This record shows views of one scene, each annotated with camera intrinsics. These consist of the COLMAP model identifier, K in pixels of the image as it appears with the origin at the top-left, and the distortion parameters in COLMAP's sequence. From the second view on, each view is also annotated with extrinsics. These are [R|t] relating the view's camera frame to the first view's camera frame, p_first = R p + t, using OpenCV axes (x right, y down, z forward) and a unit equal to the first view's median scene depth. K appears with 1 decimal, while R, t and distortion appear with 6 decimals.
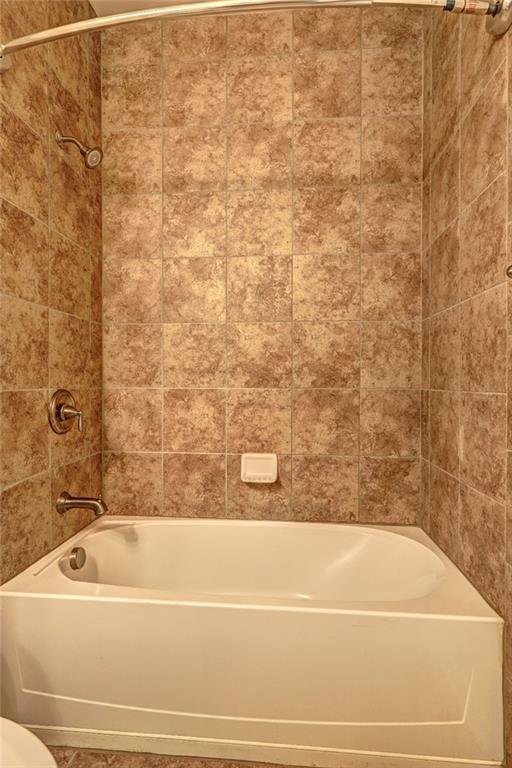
lens RADIAL K [[416.3, 0, 257.4], [0, 416.3, 382.0], [0, 0, 1]] dist [-0.012183, -0.000174]
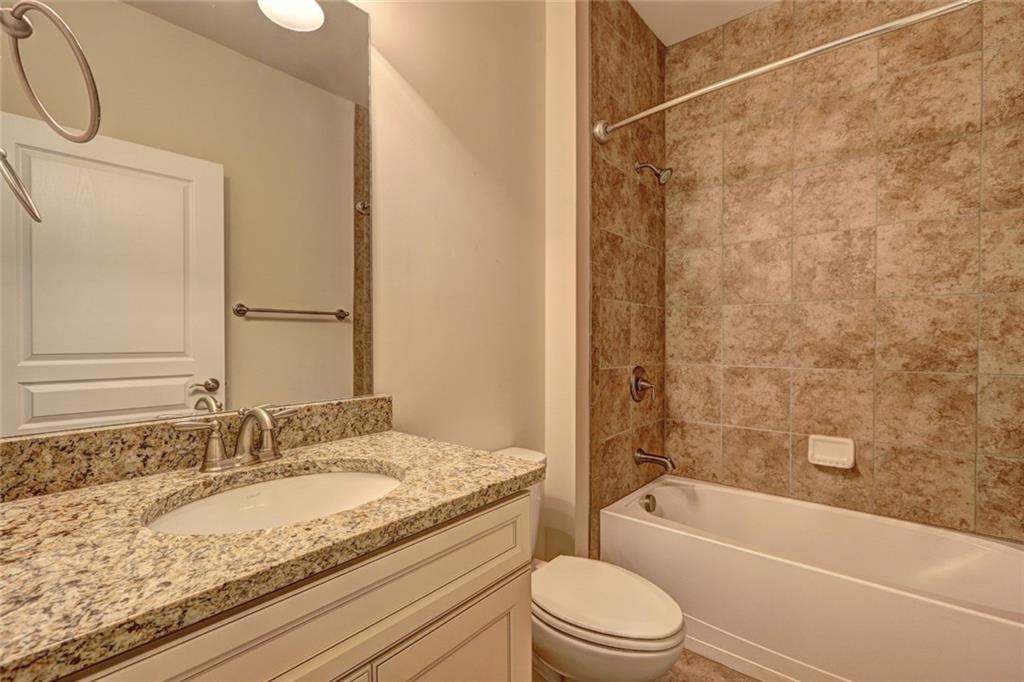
lens RADIAL K [[458.9, 0, 507.1], [0, 458.9, 344.1], [0, 0, 1]] dist [-0.001457, 0.000936]
pose [[0.817950, 0.005487, -0.575263, 0.000732], [-0.004695, 0.999985, 0.002863, -0.043072], [0.575270, 0.000360, 0.817963, -0.305368]]
